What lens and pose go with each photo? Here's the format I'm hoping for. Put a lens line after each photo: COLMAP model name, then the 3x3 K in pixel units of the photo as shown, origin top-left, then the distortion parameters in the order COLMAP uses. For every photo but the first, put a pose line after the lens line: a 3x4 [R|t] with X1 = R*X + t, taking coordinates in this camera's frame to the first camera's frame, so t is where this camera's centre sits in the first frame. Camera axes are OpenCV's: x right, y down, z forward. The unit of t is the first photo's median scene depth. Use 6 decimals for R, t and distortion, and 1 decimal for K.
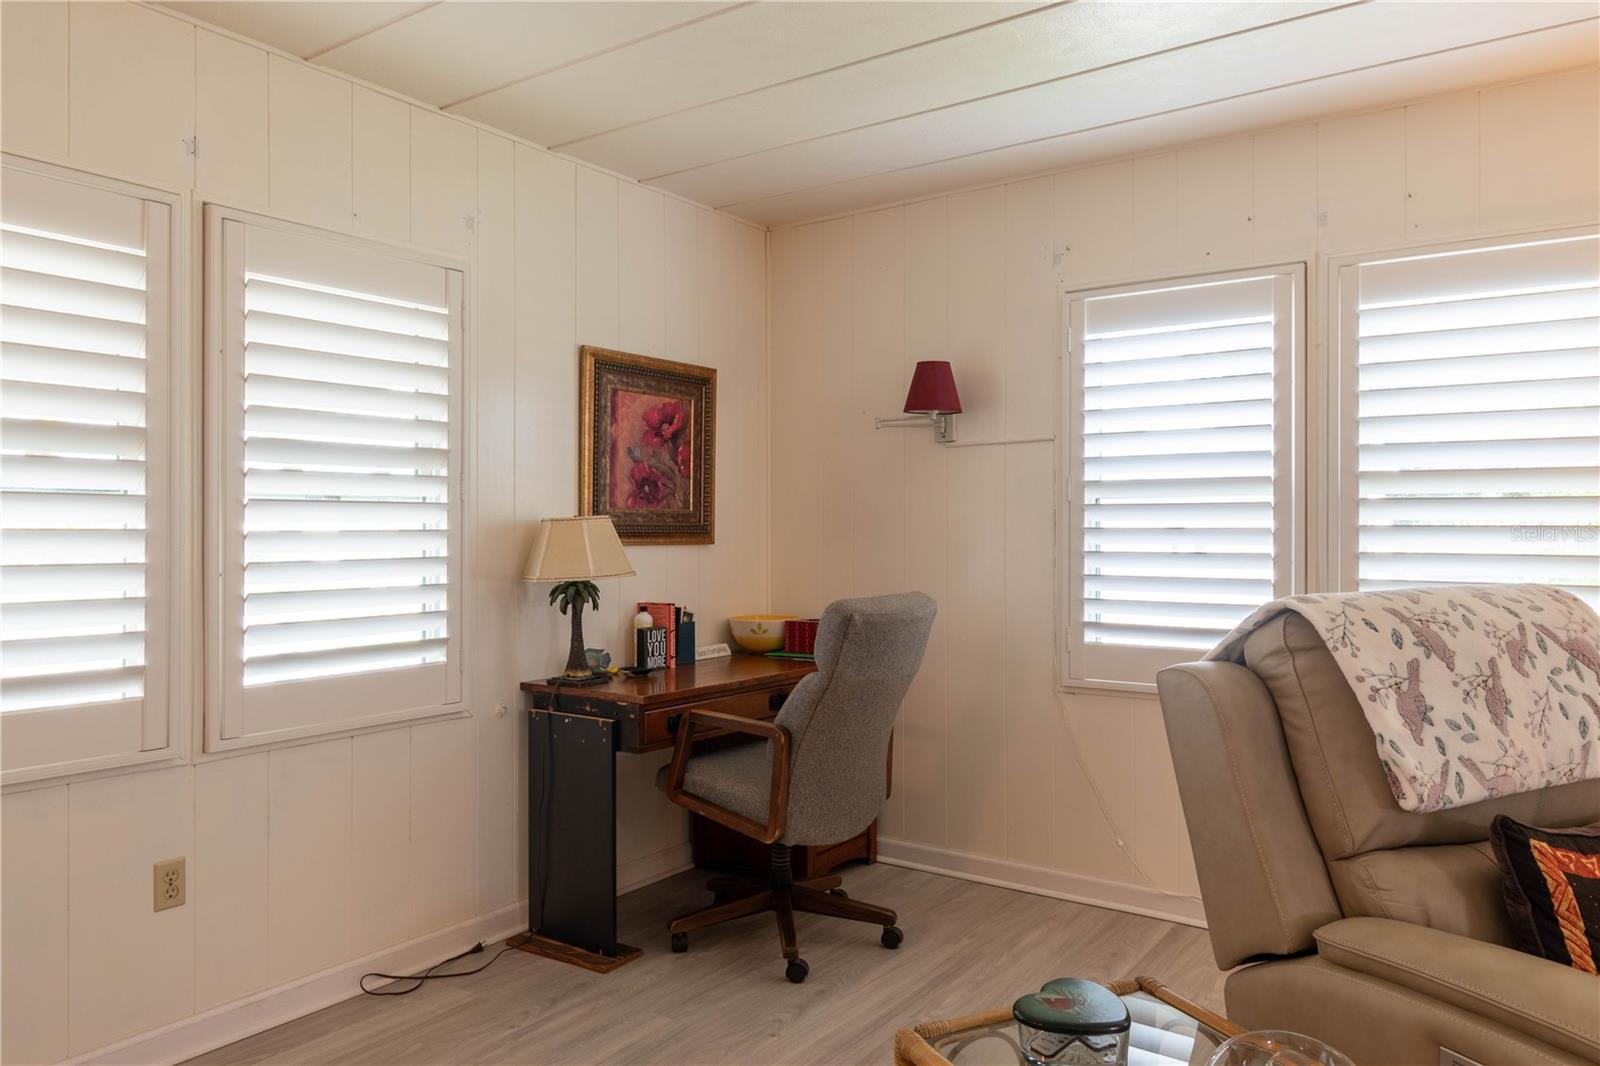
lens RADIAL K [[1118.9, 0, 809.6], [0, 1118.9, 522.4], [0, 0, 1]] dist [0.008956, 0.002273]
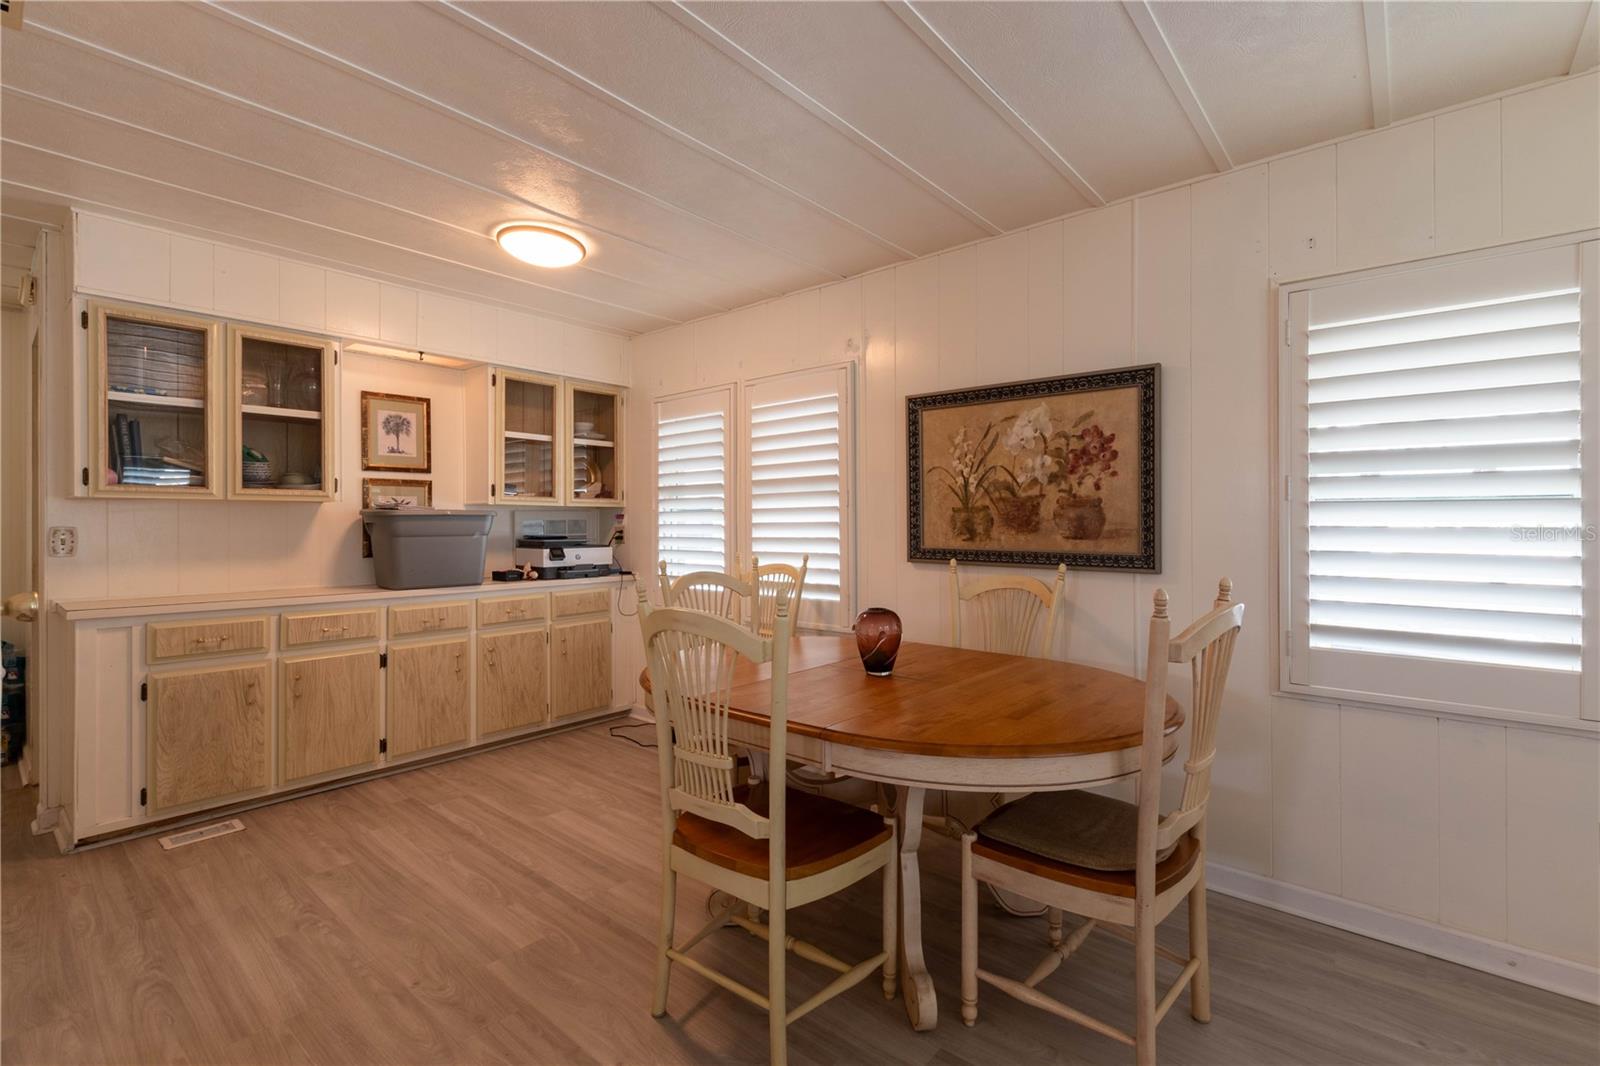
lens RADIAL K [[709.6, 0, 815.2], [0, 709.6, 531.2], [0, 0, 1]] dist [-0.009963, -0.000057]
pose [[-0.090444, 0.008938, -0.995861, 0.210900], [0.000614, 0.999960, 0.008919, 0.002692], [0.995901, 0.000195, -0.090446, 0.300861]]
